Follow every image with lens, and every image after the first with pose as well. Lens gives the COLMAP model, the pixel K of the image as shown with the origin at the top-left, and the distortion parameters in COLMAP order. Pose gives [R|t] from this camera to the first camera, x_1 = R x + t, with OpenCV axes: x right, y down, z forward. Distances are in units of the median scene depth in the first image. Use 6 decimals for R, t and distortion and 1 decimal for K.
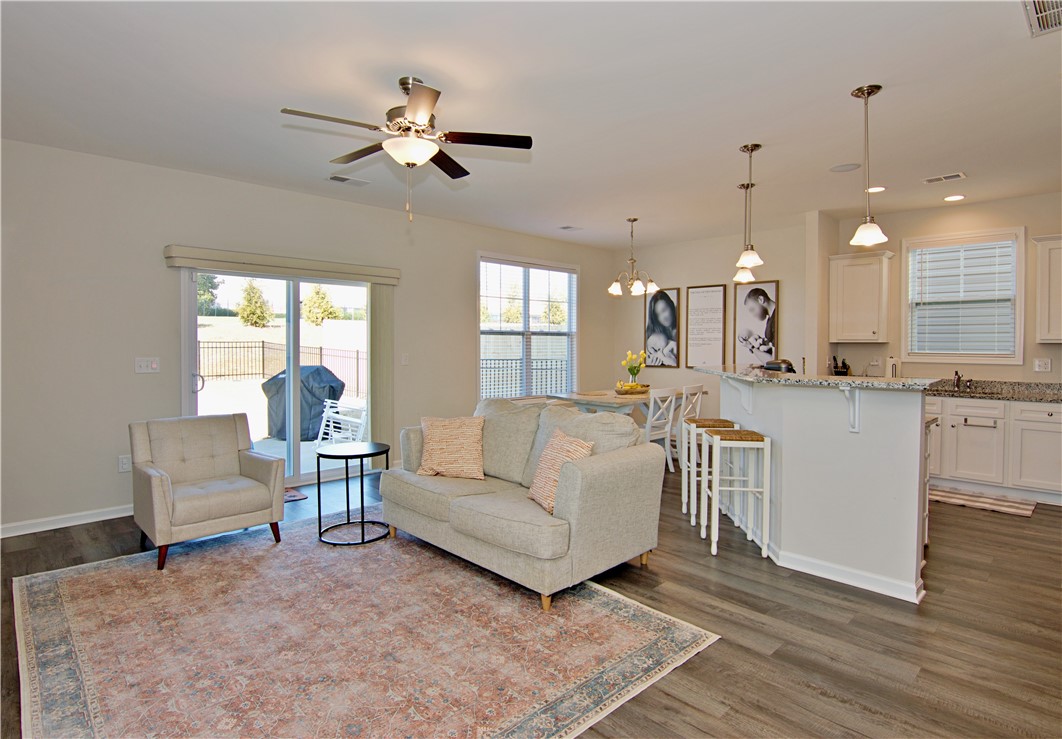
lens RADIAL K [[576.0, 0, 539.1], [0, 576.0, 365.4], [0, 0, 1]] dist [0.007497, 0.000200]
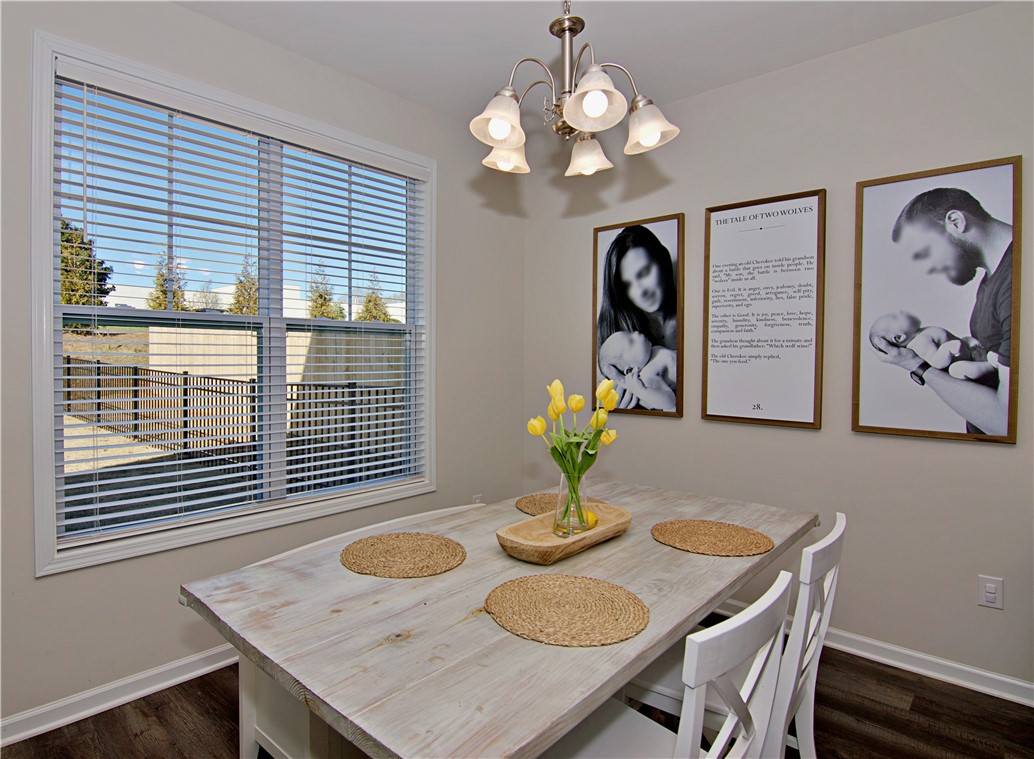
lens RADIAL K [[585.5, 0, 514.0], [0, 585.5, 377.1], [0, 0, 1]] dist [-0.003298, -0.000404]
pose [[0.996861, 0.002649, 0.079128, 0.098383], [-0.002143, 0.999977, -0.006475, -0.020743], [-0.079143, 0.006285, 0.996843, 0.622714]]
